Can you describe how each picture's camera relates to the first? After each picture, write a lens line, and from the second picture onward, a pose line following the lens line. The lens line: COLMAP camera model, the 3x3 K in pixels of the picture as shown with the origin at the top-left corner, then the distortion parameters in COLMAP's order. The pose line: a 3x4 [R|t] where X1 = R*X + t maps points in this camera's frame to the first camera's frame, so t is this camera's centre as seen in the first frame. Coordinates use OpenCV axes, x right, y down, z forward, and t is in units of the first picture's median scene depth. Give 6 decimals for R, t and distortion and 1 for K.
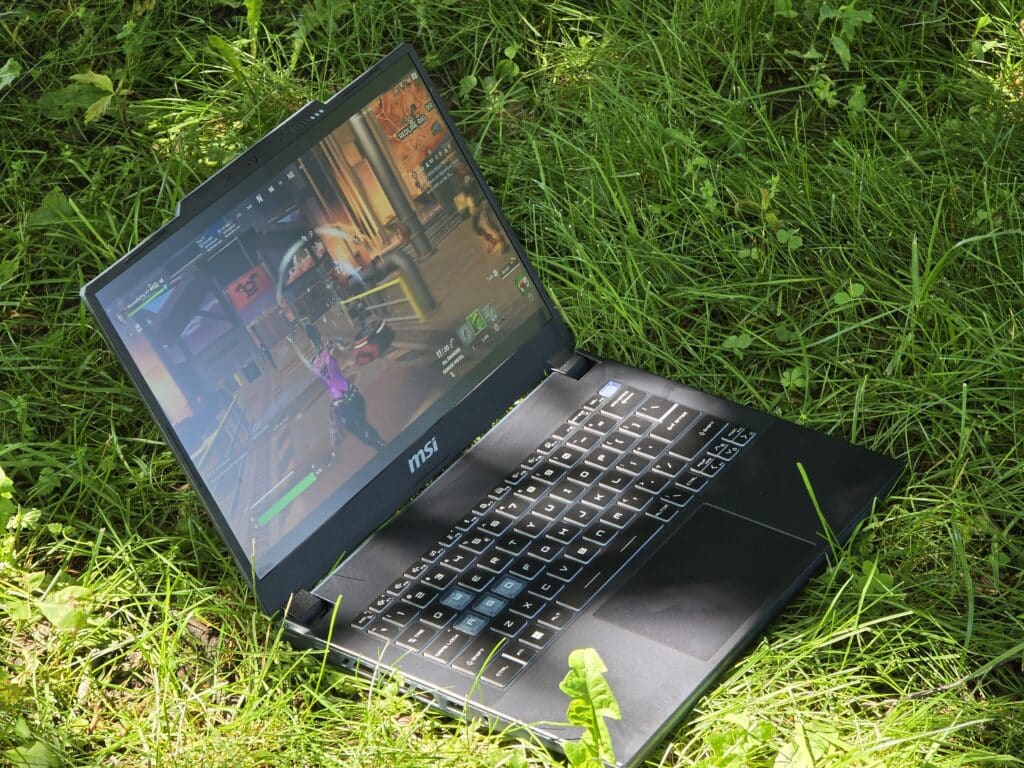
lens RADIAL K [[3541.9, 0, 512.0], [0, 3541.9, 384.0], [0, 0, 1]] dist [1.236140, -31.052778]
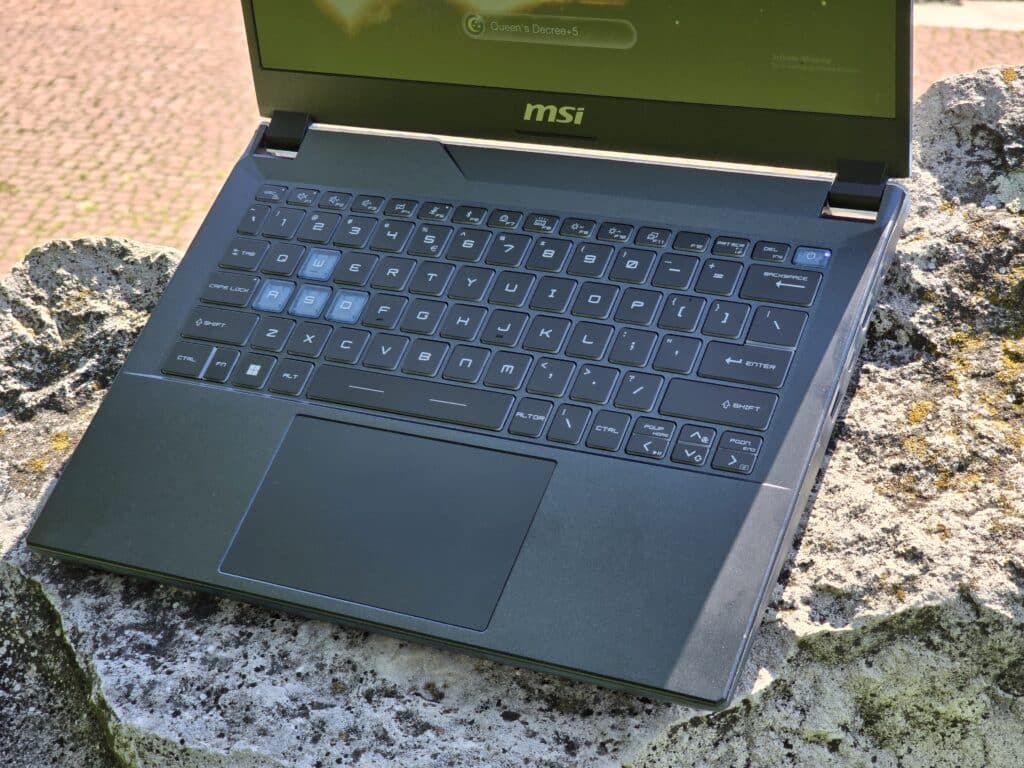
lens RADIAL K [[1972.7, 0, 509.5], [0, 1972.7, 403.7], [0, 0, 1]] dist [0.012695, 0.153509]
pose [[0.209819, 0.783800, -0.584495, 0.253679], [-0.315679, 0.620092, 0.718215, -0.228692], [0.925377, 0.033818, 0.377537, 0.844667]]
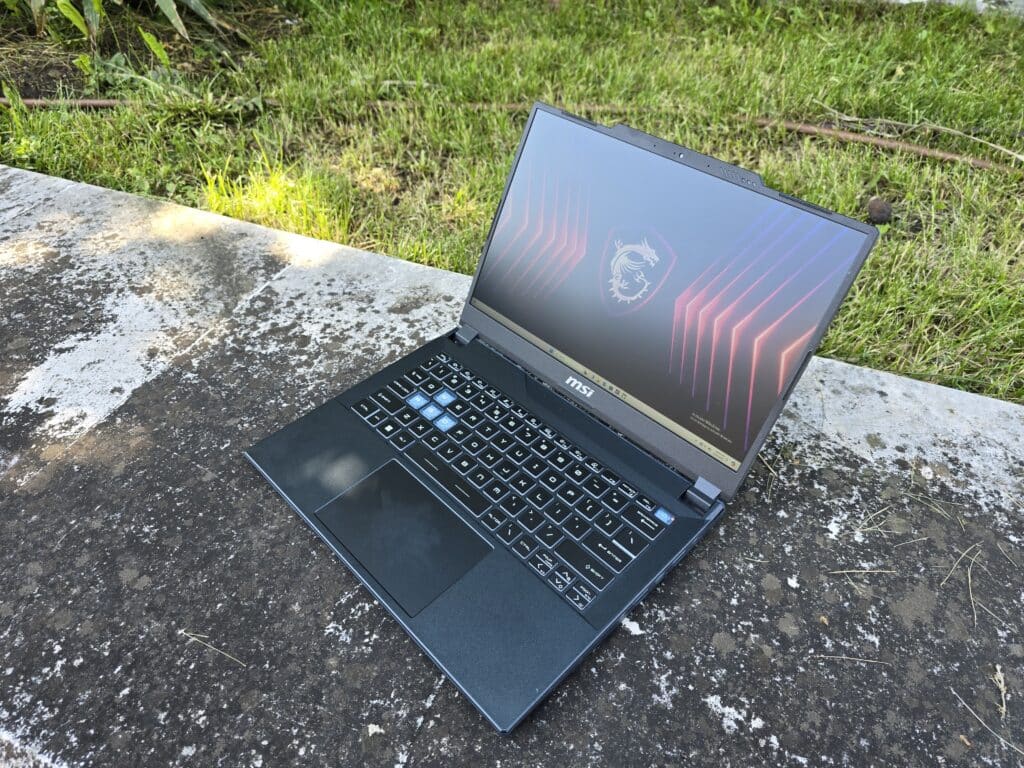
lens RADIAL K [[703.5, 0, 513.9], [0, 703.5, 374.9], [0, 0, 1]] dist [0.073413, -0.088250]
pose [[-0.198177, 0.705202, -0.680747, 0.174941], [-0.554005, 0.492351, 0.671319, -0.162626], [0.808582, 0.510177, 0.293112, 0.892670]]
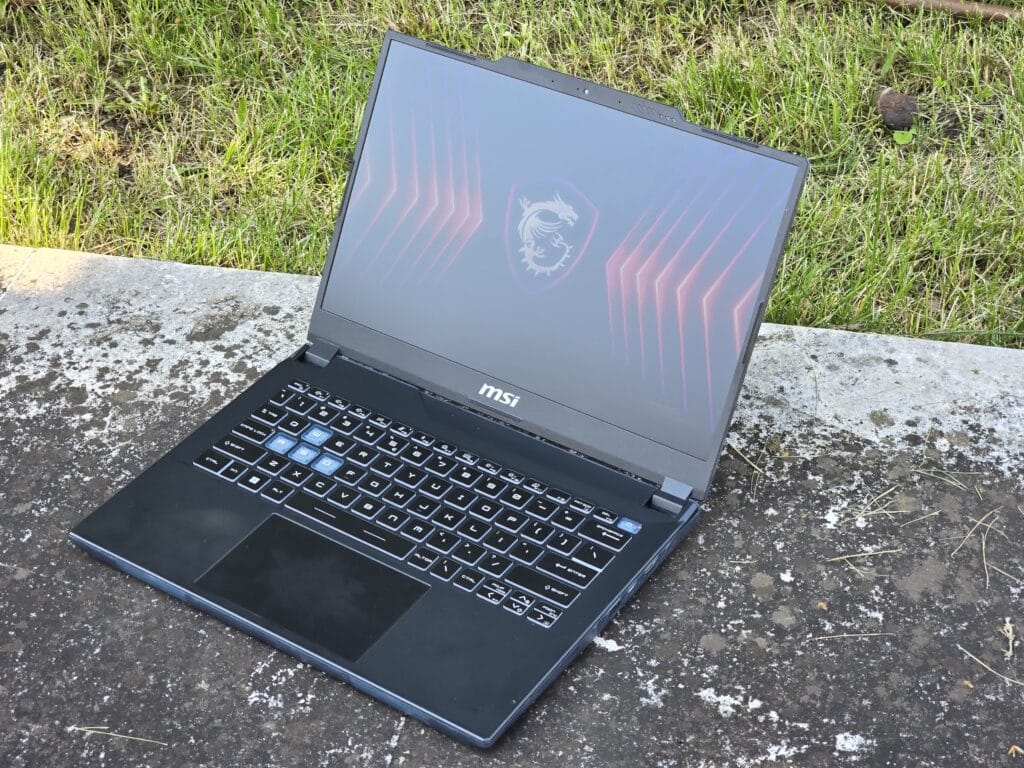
lens RADIAL K [[1972.7, 0, 509.5], [0, 1972.7, 403.7], [0, 0, 1]] dist [0.012695, 0.153509]
pose [[0.005026, 0.656397, -0.754399, 0.435274], [-0.576074, 0.618548, 0.534356, -0.305107], [0.817382, 0.431904, 0.381242, 0.774451]]
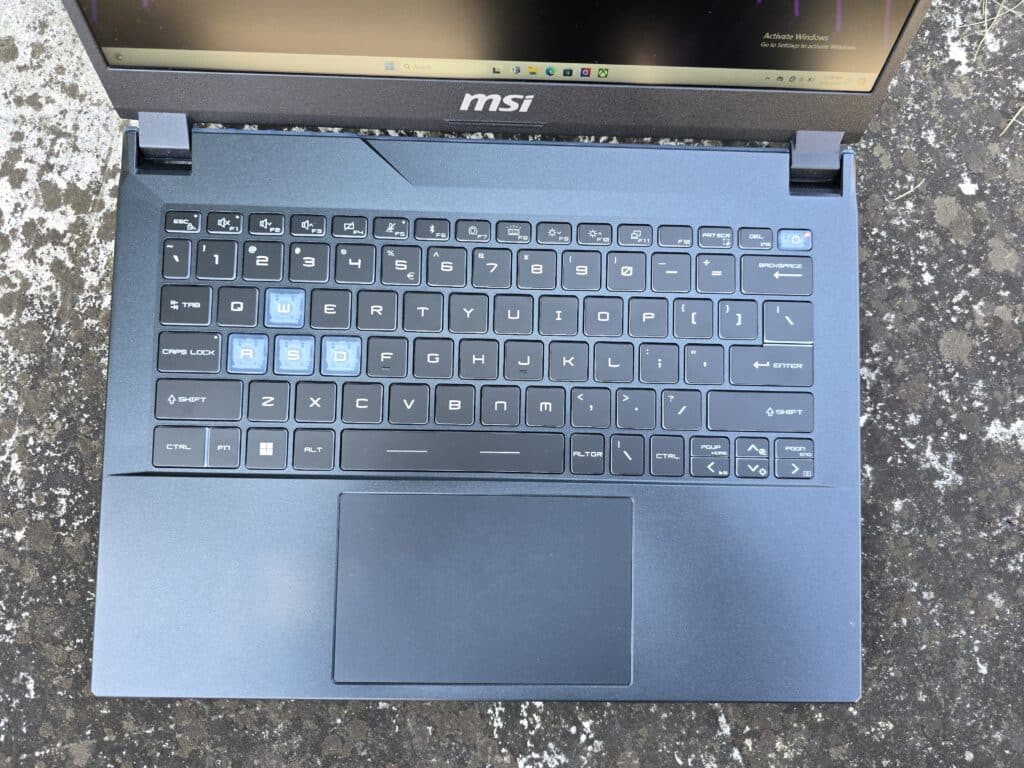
lens RADIAL K [[714.7, 0, 512.0], [0, 714.7, 384.0], [0, 0, 1]] dist [0.017992, -0.030779]
pose [[0.542089, 0.840129, 0.017939, 0.019281], [-0.543678, 0.334369, 0.769813, -0.069180], [0.640744, -0.427060, 0.638018, 0.893791]]
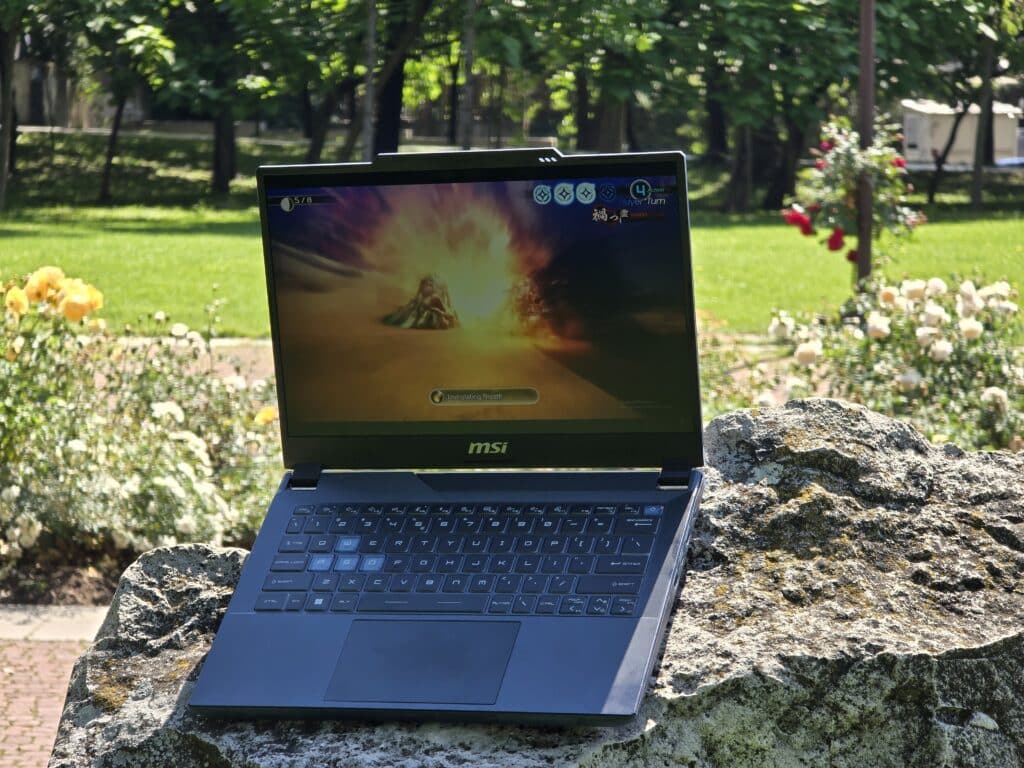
lens RADIAL K [[3541.9, 0, 512.0], [0, 3541.9, 384.0], [0, 0, 1]] dist [1.236140, -31.052778]
pose [[0.351570, 0.573398, -0.740009, 0.845324], [-0.381137, 0.809663, 0.446296, -0.531068], [0.855063, 0.125140, 0.503196, 0.408299]]
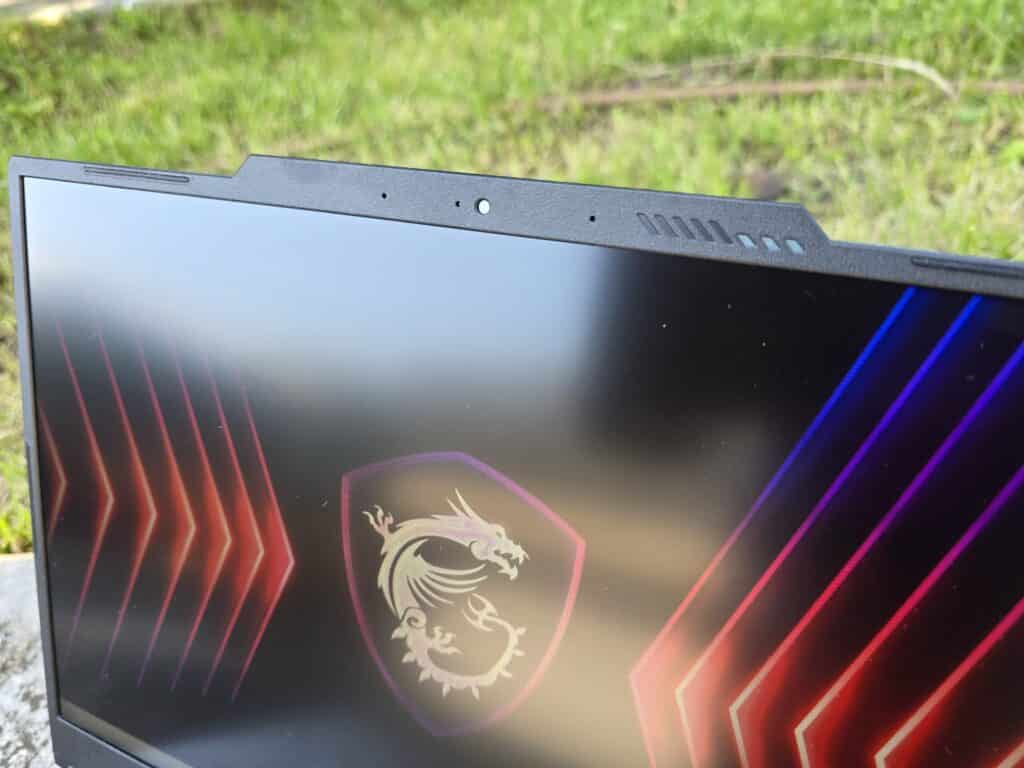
lens RADIAL K [[714.7, 0, 512.0], [0, 714.7, 384.0], [0, 0, 1]] dist [0.017992, -0.030779]
pose [[0.197387, 0.683287, -0.702963, -0.004942], [-0.491255, 0.689482, 0.532243, -0.089976], [0.848355, 0.240276, 0.471763, 0.949377]]
